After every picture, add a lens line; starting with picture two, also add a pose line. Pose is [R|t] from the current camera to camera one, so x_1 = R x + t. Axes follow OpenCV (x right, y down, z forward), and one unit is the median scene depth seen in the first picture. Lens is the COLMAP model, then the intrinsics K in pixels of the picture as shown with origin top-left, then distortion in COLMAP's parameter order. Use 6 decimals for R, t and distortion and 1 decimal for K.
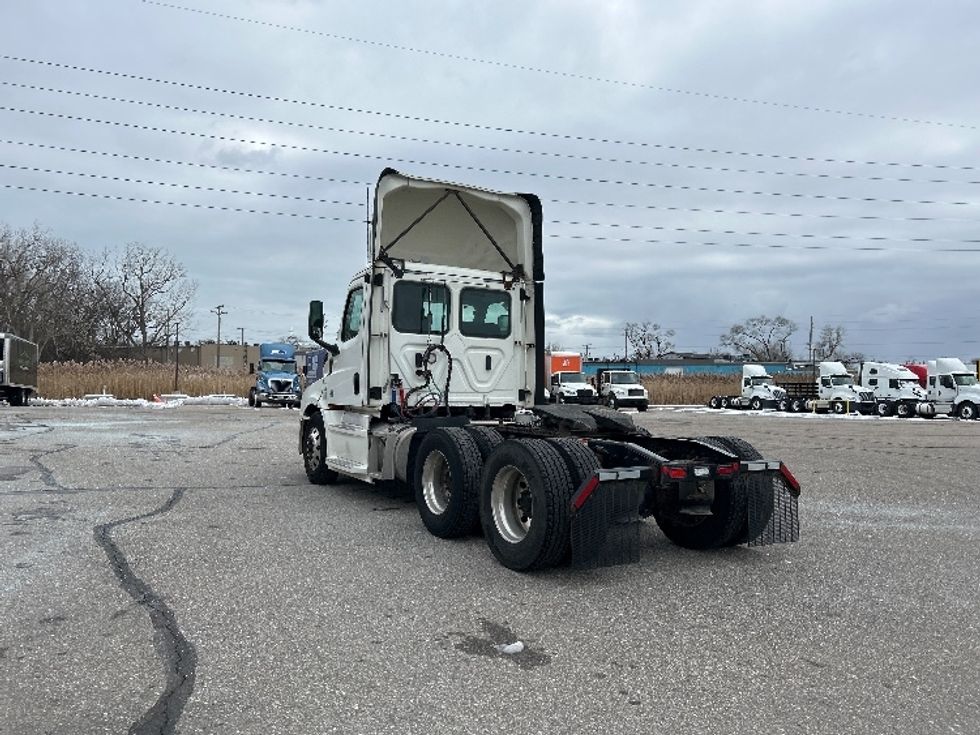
lens RADIAL K [[735.1, 0, 491.0], [0, 735.1, 370.5], [0, 0, 1]] dist [0.051911, -0.048450]
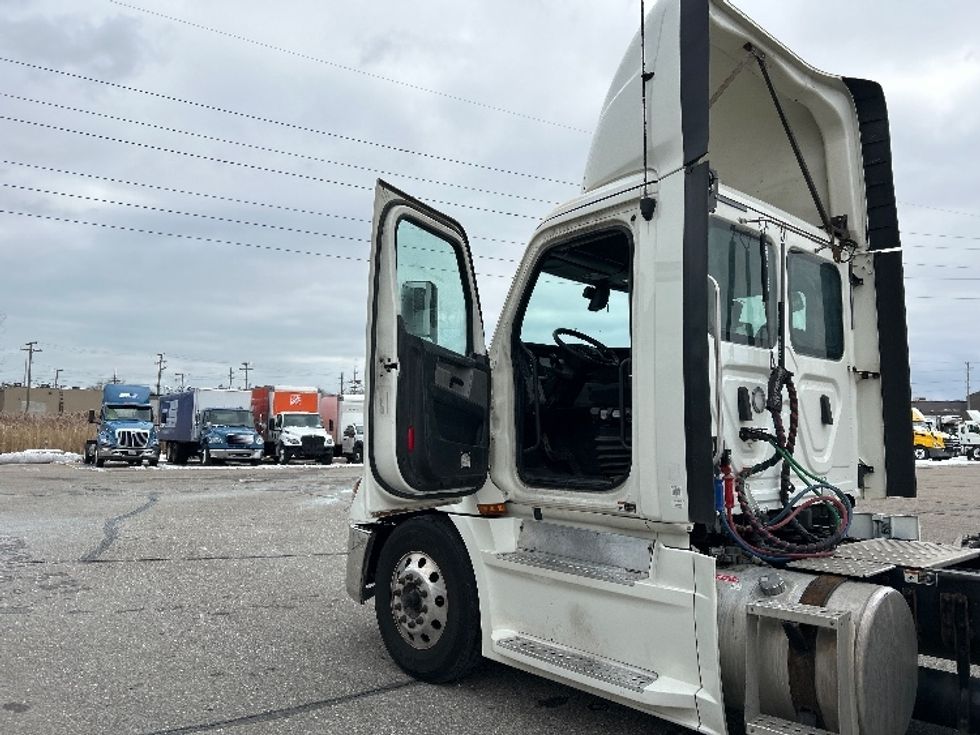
lens RADIAL K [[735.1, 0, 493.7], [0, 735.1, 365.5], [0, 0, 1]] dist [0.051911, -0.048450]
pose [[0.977264, 0.009691, 0.211805, -0.306762], [0.004666, 0.997730, -0.067181, -0.007804], [-0.211975, 0.066642, 0.975000, 0.562077]]
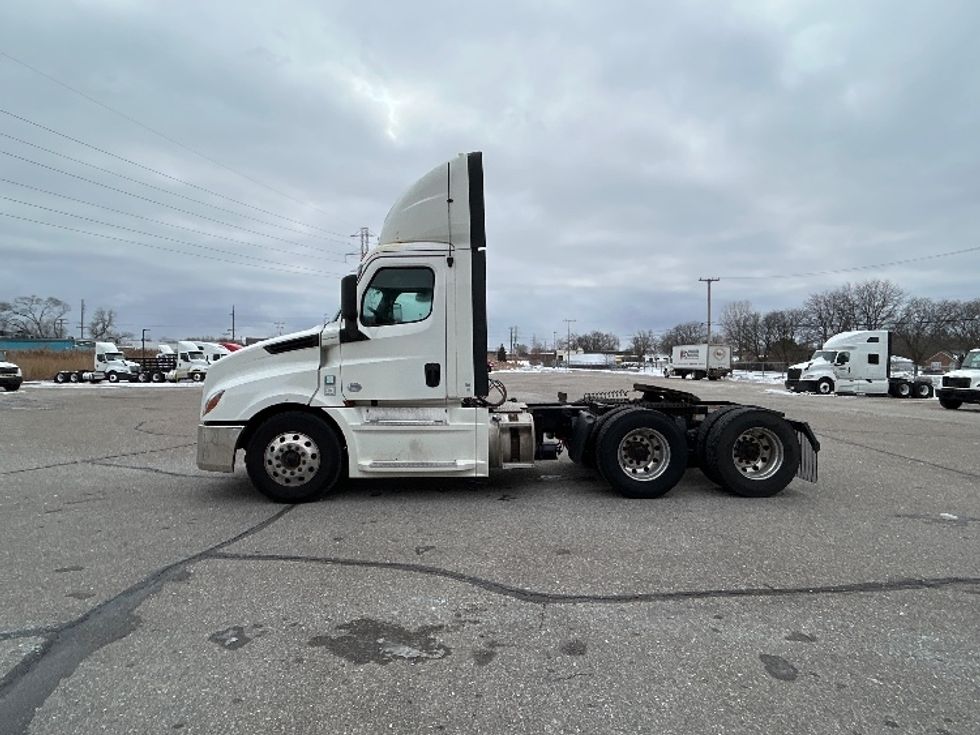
lens RADIAL K [[552.5, 0, 487.7], [0, 552.5, 368.0], [0, 0, 1]] dist [0.006620, -0.001401]
pose [[0.468669, -0.029112, 0.882894, -0.691107], [-0.005538, 0.999340, 0.035891, -0.013859], [-0.883356, -0.021711, 0.468199, 0.570467]]
